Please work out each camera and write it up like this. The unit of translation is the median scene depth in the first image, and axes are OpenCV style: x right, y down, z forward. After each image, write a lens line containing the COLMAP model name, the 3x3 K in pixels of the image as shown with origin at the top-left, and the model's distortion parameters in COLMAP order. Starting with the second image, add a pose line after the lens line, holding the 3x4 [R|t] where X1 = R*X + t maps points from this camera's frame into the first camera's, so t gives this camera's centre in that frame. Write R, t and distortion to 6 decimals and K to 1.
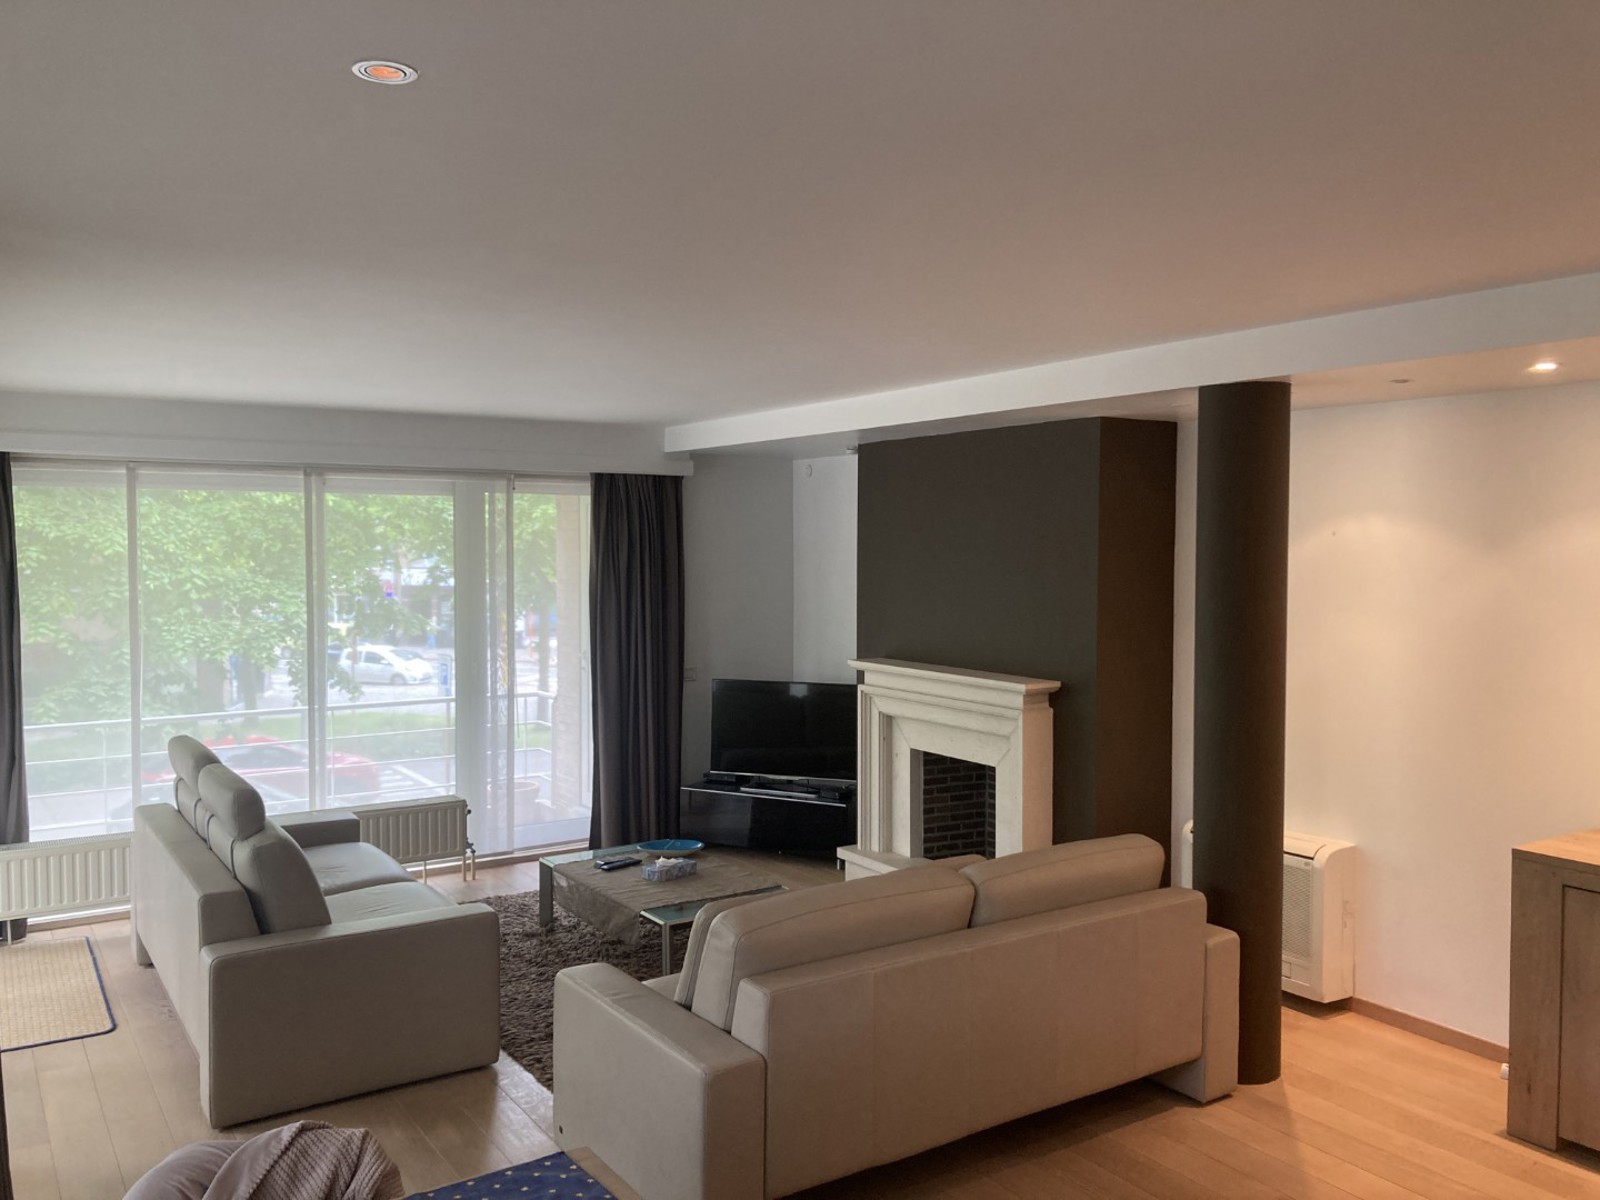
lens RADIAL K [[1301.7, 0, 838.9], [0, 1301.7, 593.6], [0, 0, 1]] dist [0.010178, -0.021852]
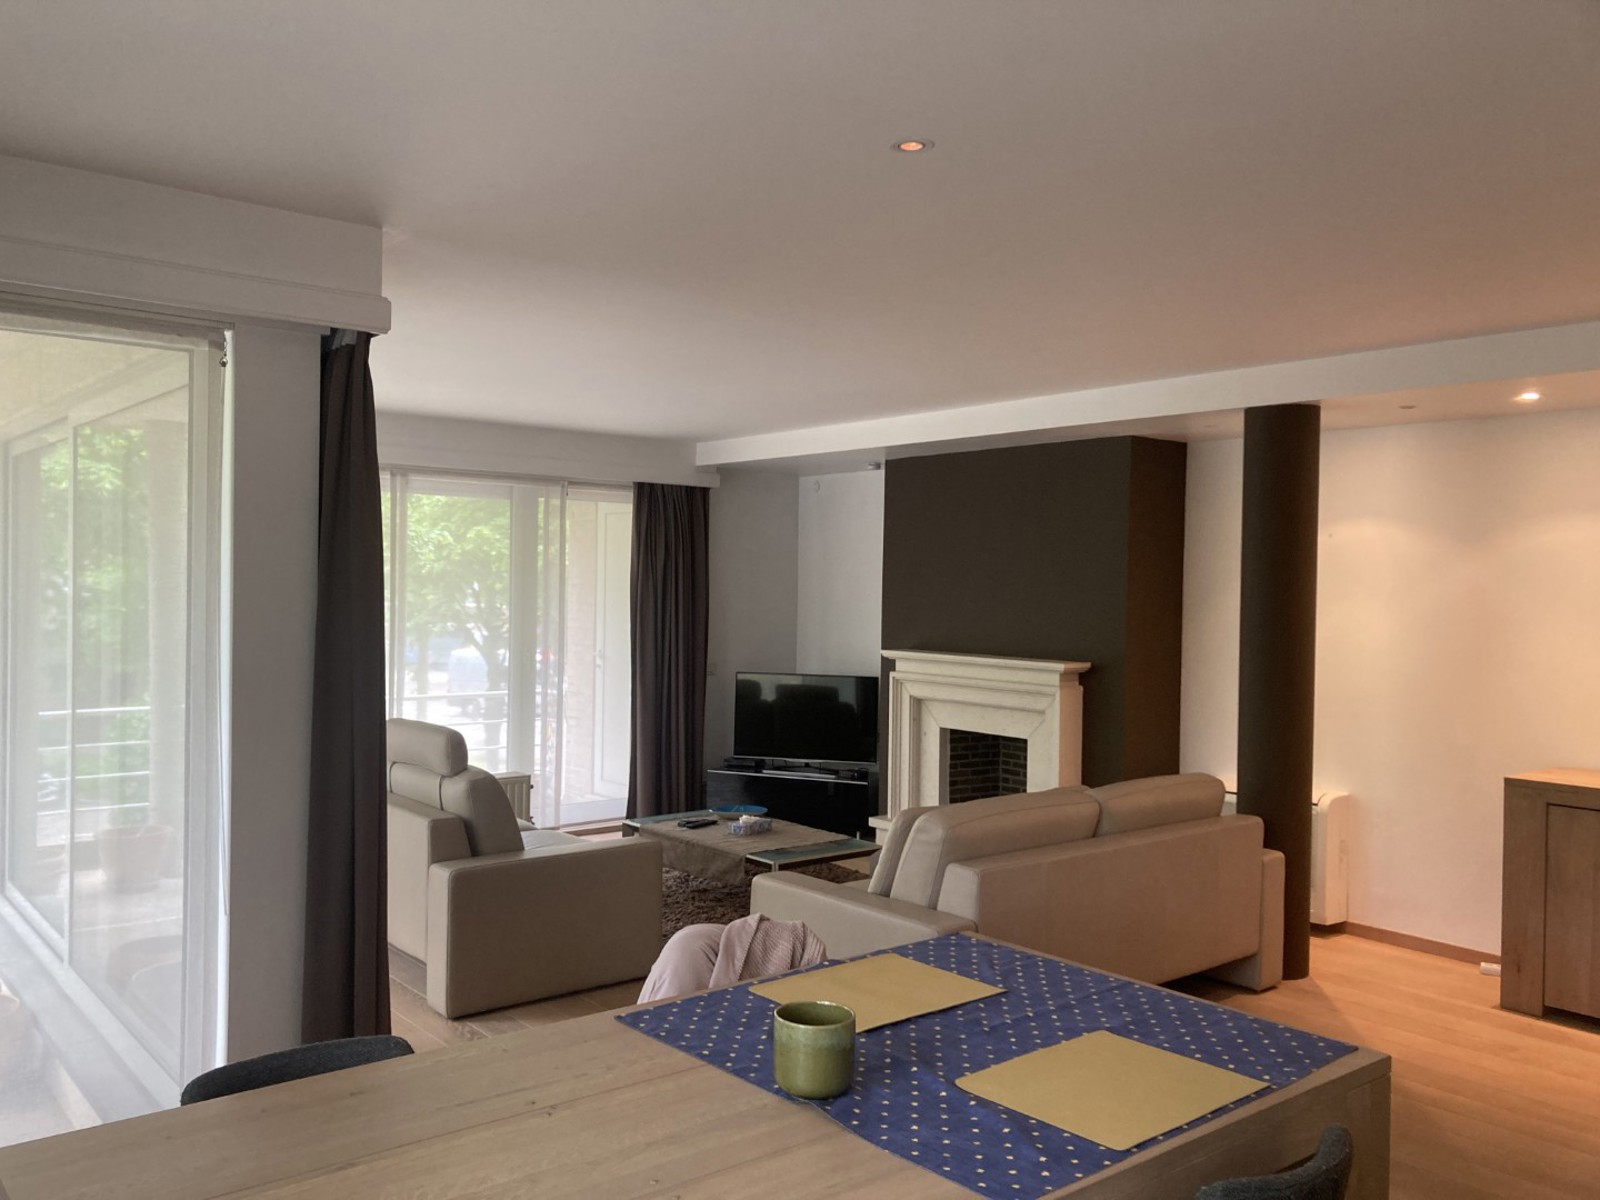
lens RADIAL K [[1302.3, 0, 800.0], [0, 1302.3, 600.0], [0, 0, 1]] dist [-0.001854, 0.002937]
pose [[0.995735, 0.013462, 0.091274, -0.181251], [-0.010974, 0.999556, -0.027702, 0.043491], [-0.091606, 0.026582, 0.995440, -0.126538]]
